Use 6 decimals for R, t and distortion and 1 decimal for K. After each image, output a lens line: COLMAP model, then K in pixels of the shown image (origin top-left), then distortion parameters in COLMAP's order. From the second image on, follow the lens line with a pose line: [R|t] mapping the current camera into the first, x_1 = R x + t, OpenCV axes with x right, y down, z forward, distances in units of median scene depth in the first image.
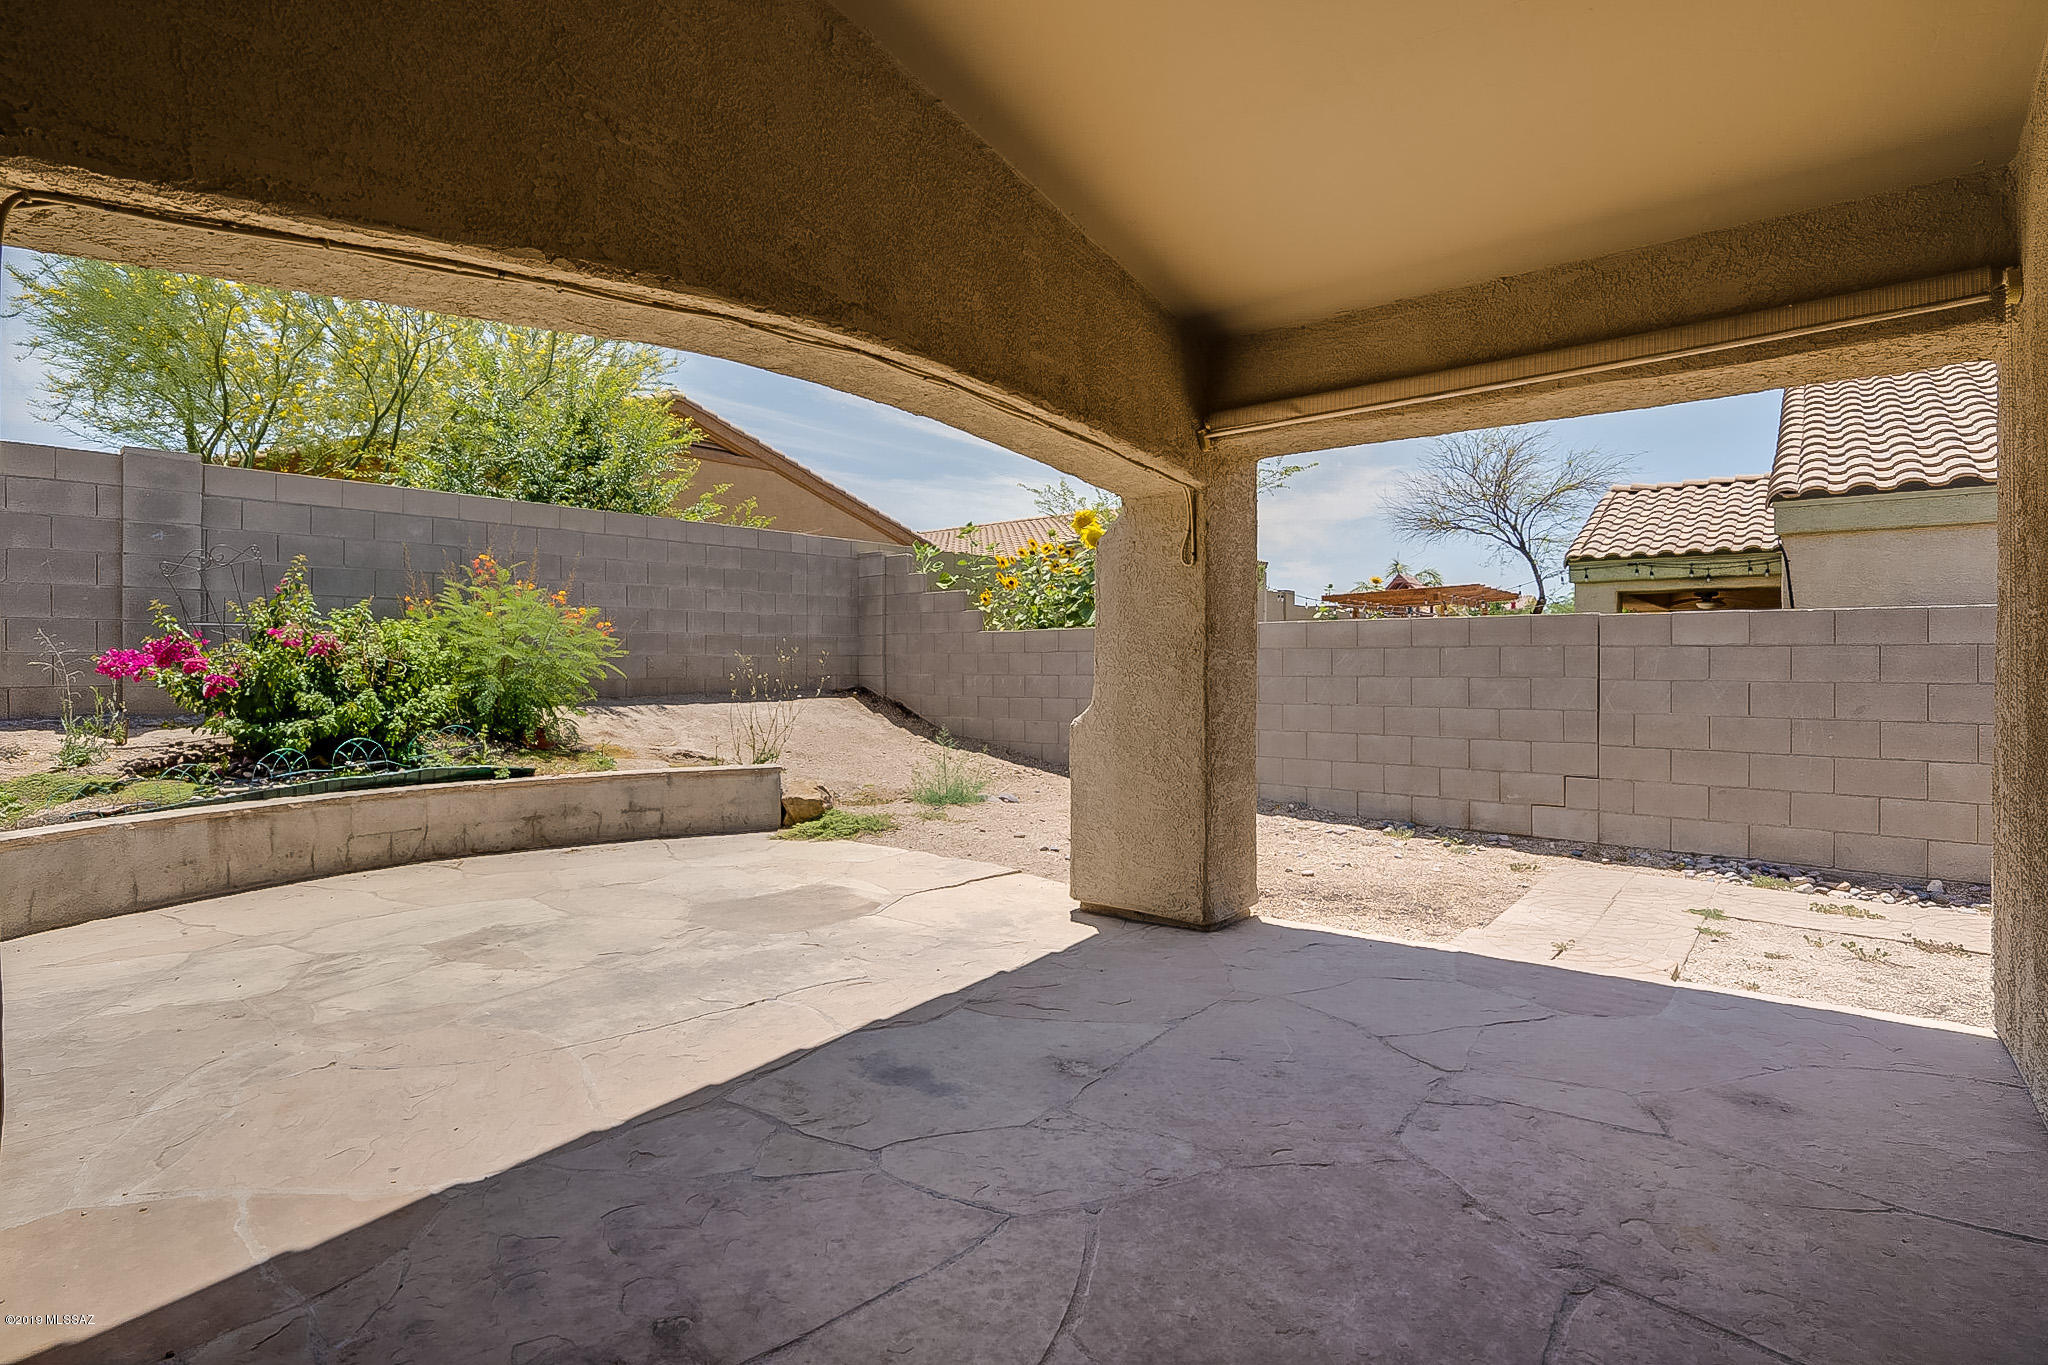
lens RADIAL K [[961.3, 0, 1015.6], [0, 961.3, 668.1], [0, 0, 1]] dist [-0.027278, 0.003741]
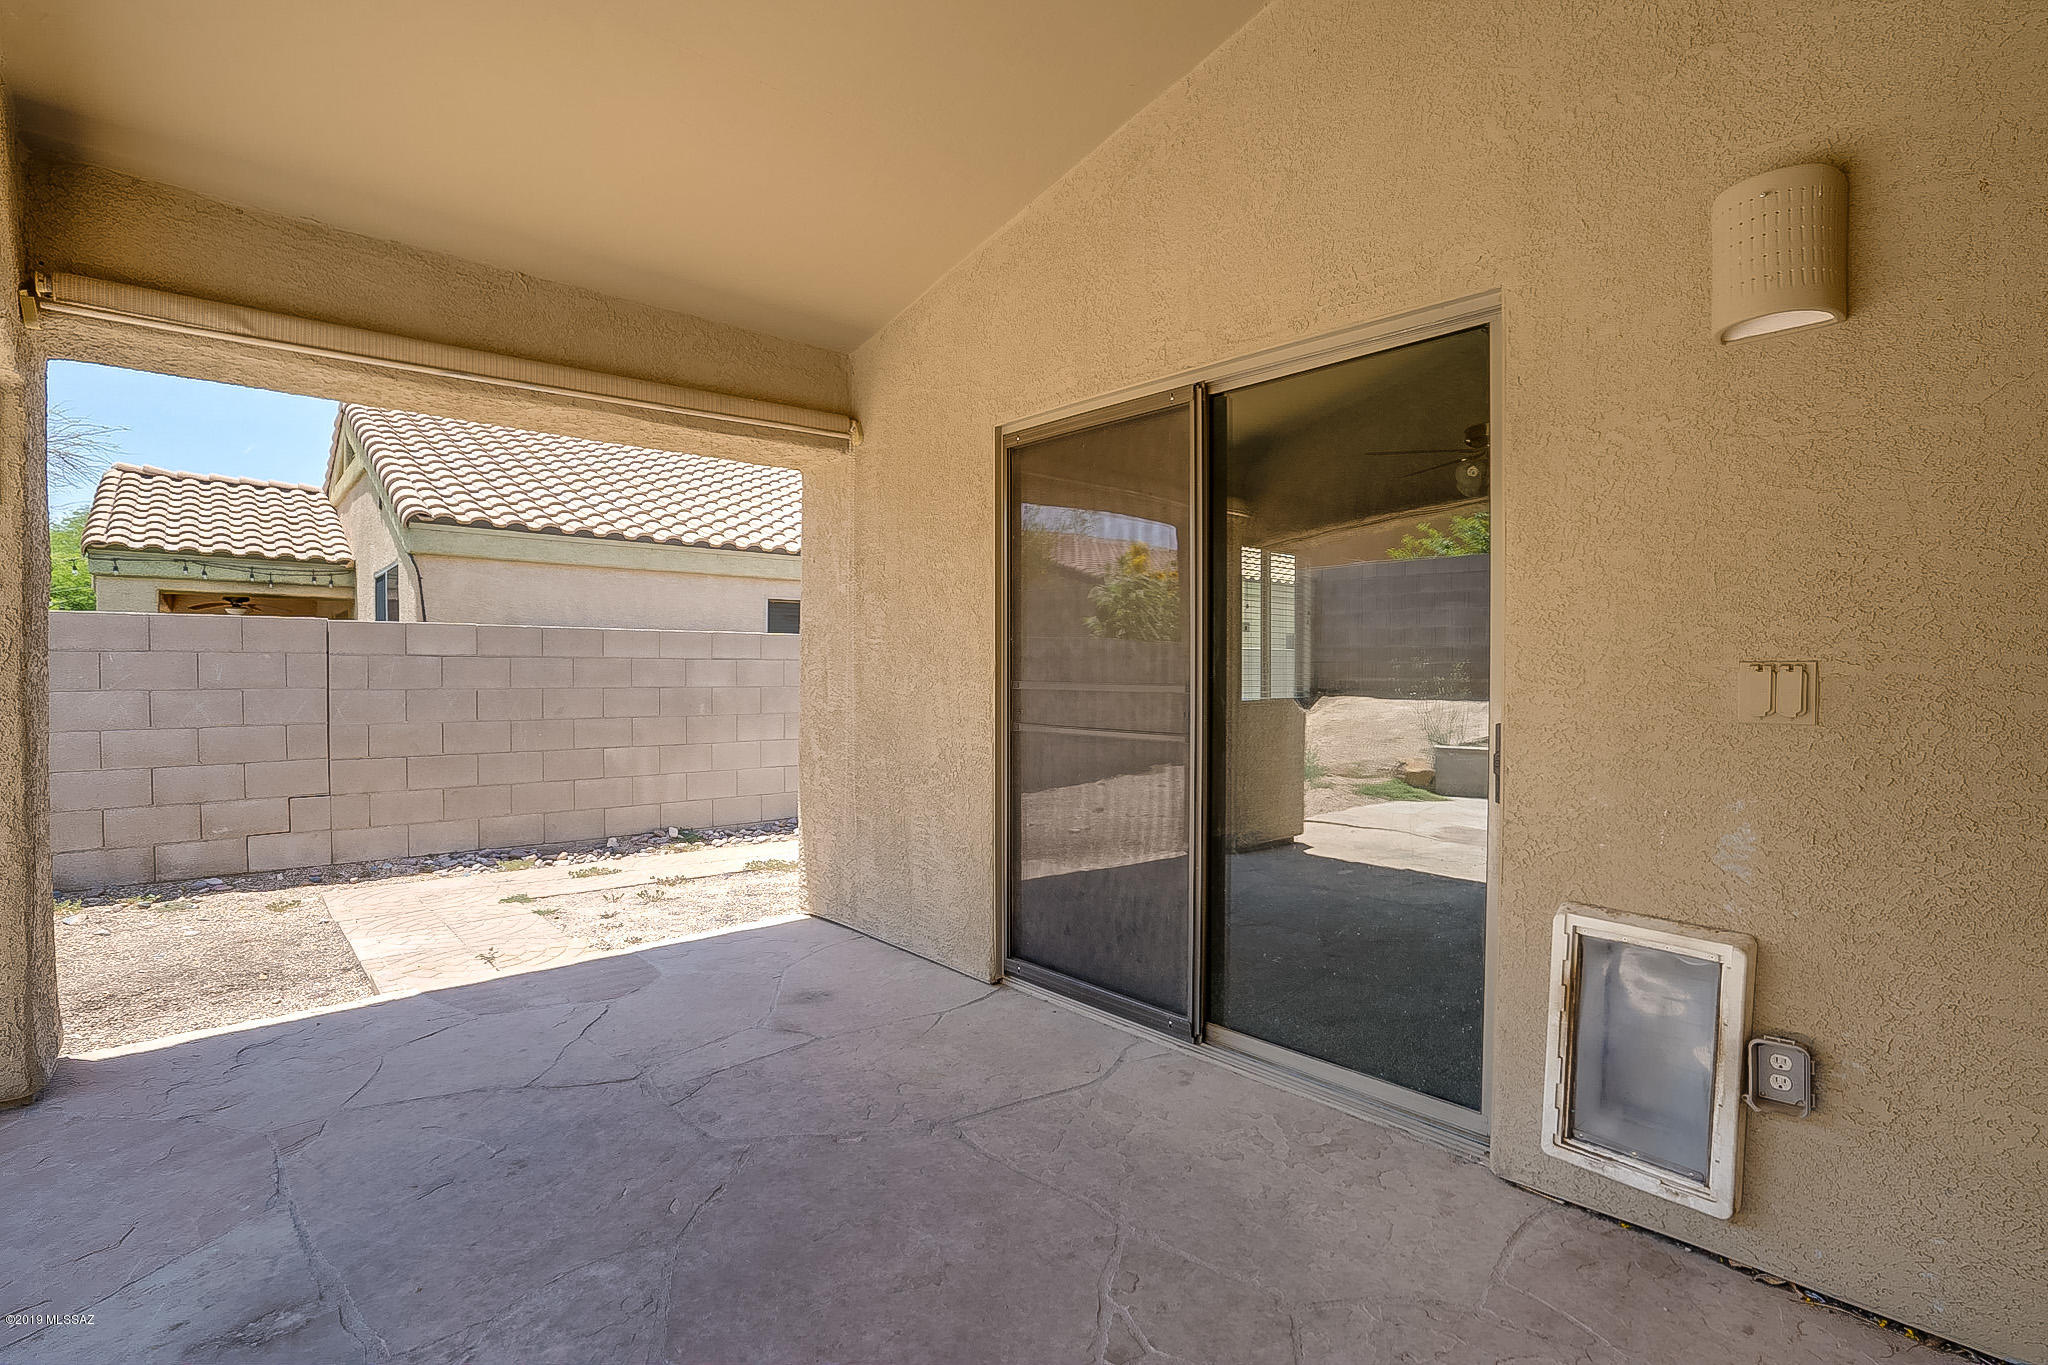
lens RADIAL K [[961.3, 0, 1017.3], [0, 961.3, 690.8], [0, 0, 1]] dist [-0.027278, 0.003741]
pose [[0.163086, -0.018853, 0.986432, -0.327321], [0.004412, 0.999821, 0.018380, -0.001474], [-0.986602, 0.001355, 0.163140, 0.307488]]
